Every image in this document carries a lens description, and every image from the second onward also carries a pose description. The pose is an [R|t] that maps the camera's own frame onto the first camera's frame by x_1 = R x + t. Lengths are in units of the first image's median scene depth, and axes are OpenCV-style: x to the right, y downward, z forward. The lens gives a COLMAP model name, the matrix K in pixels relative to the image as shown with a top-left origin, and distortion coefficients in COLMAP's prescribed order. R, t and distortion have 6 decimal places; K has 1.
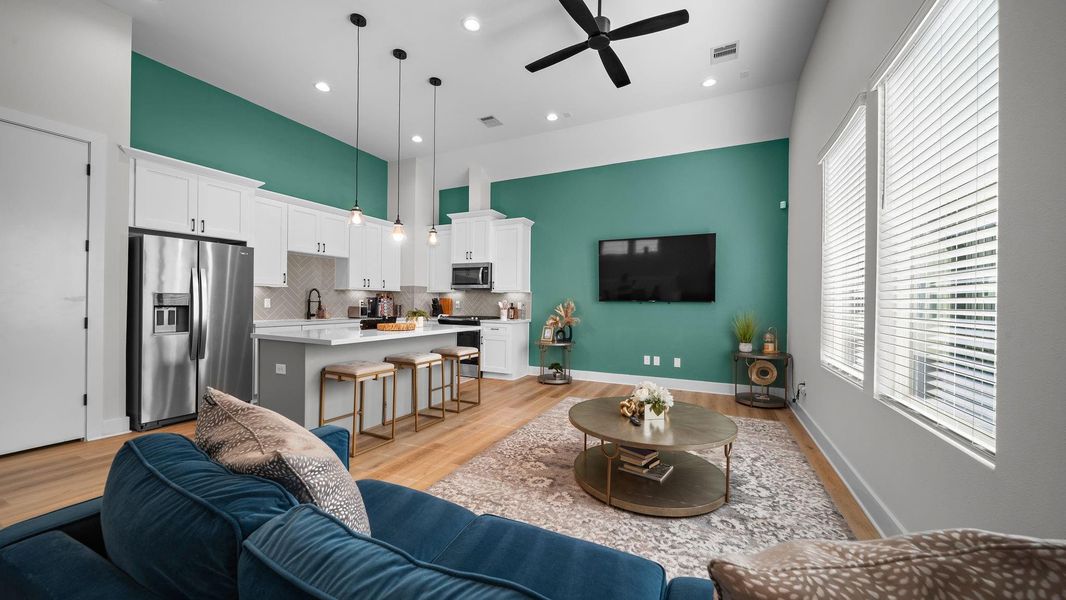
lens RADIAL K [[379.0, 0, 534.6], [0, 379.0, 303.7], [0, 0, 1]] dist [-0.000851, -0.000234]
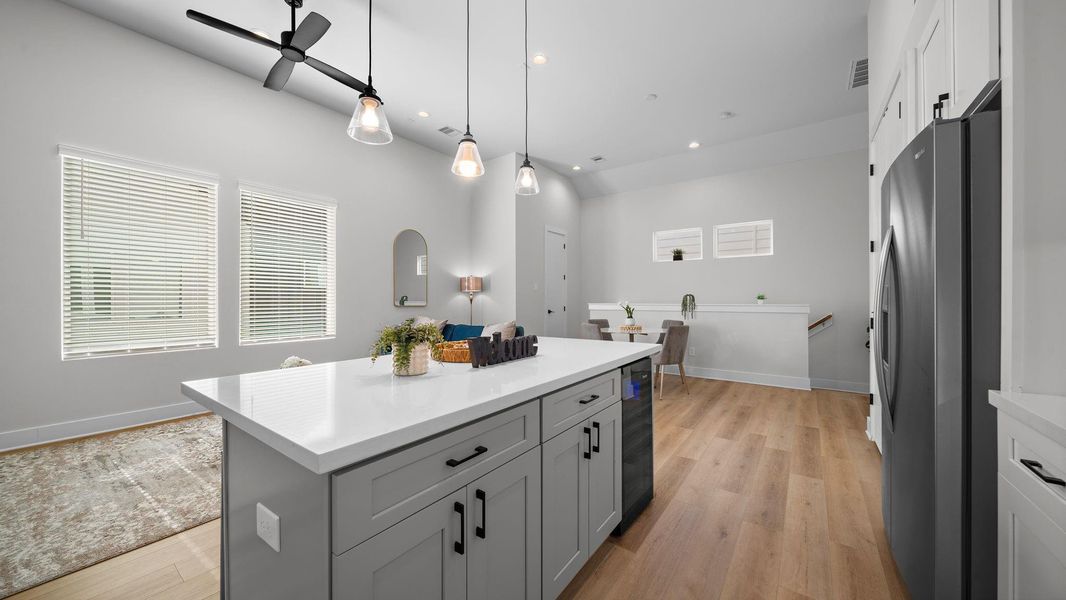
lens RADIAL K [[375.5, 0, 533.0], [0, 375.5, 300.0], [0, 0, 1]] dist [-0.001824, -0.000666]
pose [[-0.982368, -0.008666, 0.186755, -0.411652], [-0.007496, 0.999948, 0.006971, -0.006202], [-0.186806, 0.005448, -0.982382, 1.122964]]
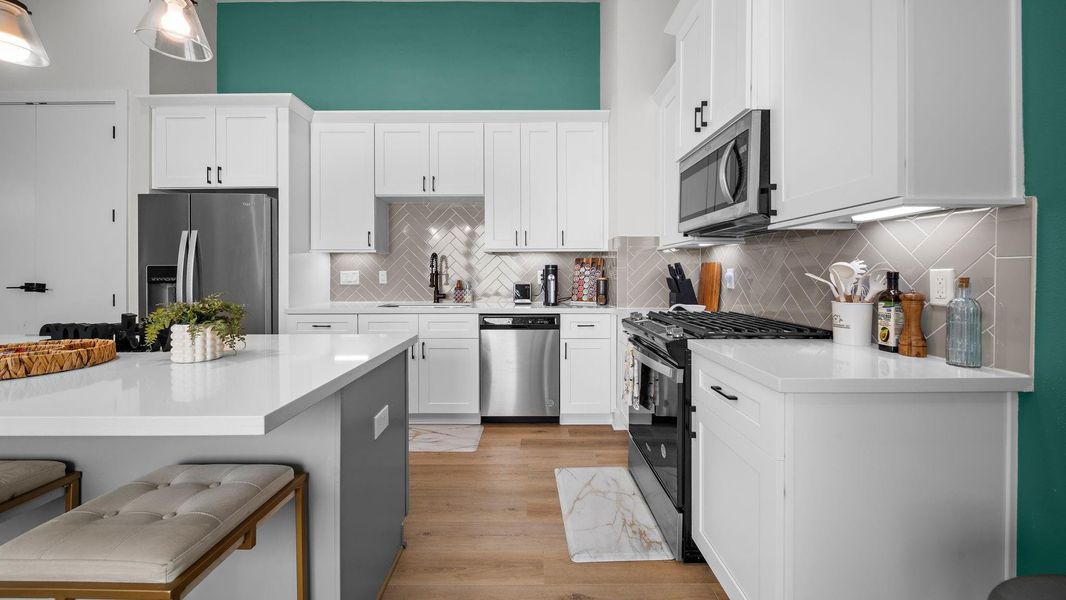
lens RADIAL K [[383.9, 0, 533.9], [0, 383.9, 275.4], [0, 0, 1]] dist [-0.000943, -0.000315]
pose [[0.434734, -0.007934, -0.900524, 0.053591], [0.004865, 0.999967, -0.006462, 0.000495], [0.900546, -0.001572, 0.434758, 0.943363]]
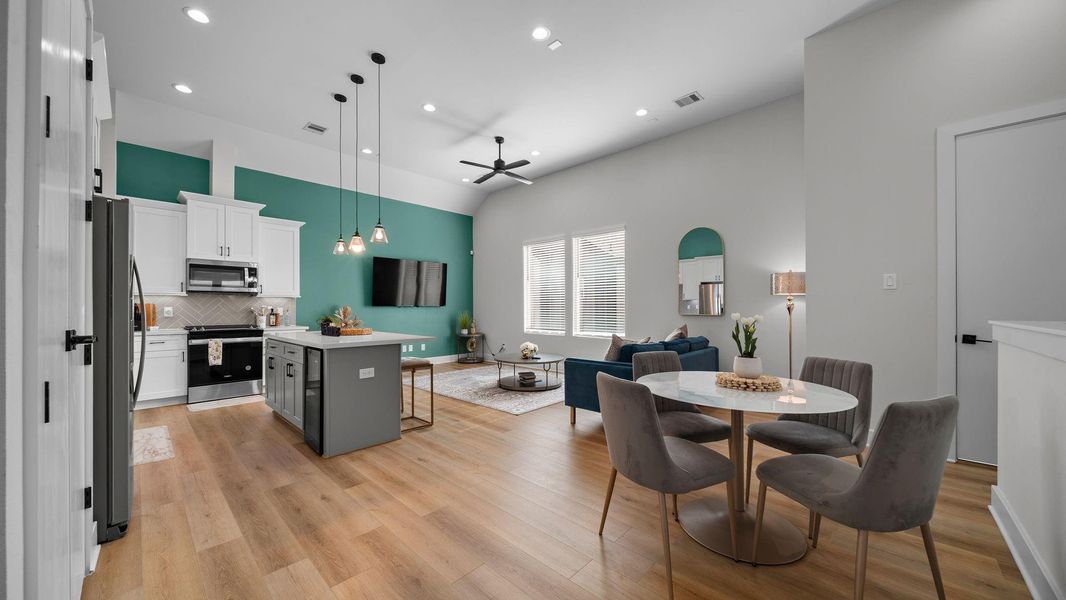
lens RADIAL K [[379.0, 0, 534.6], [0, 379.0, 303.7], [0, 0, 1]] dist [-0.000851, -0.000234]
pose [[0.306868, -0.003100, 0.951747, -0.944379], [0.009153, 0.999958, 0.000306, -0.010610], [-0.951708, 0.008618, 0.306884, 0.143649]]
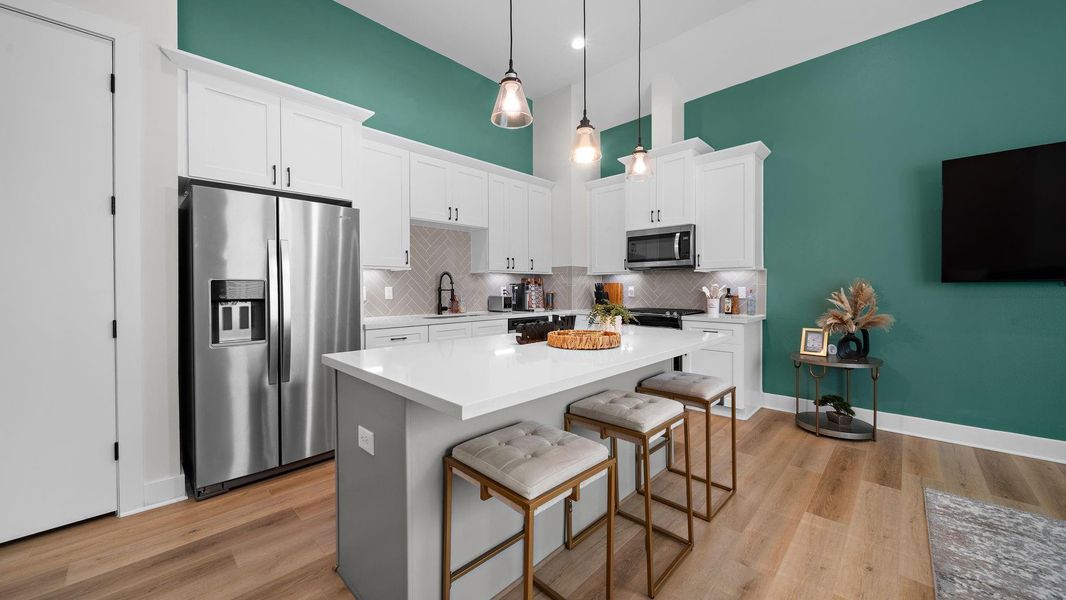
lens RADIAL K [[383.5, 0, 533.4], [0, 383.5, 292.6], [0, 0, 1]] dist [-0.001676, -0.000414]
pose [[0.946954, -0.011305, -0.321171, -0.204445], [0.013390, 0.999901, 0.004284, -0.001904], [0.321090, -0.008357, 0.947012, 0.391005]]
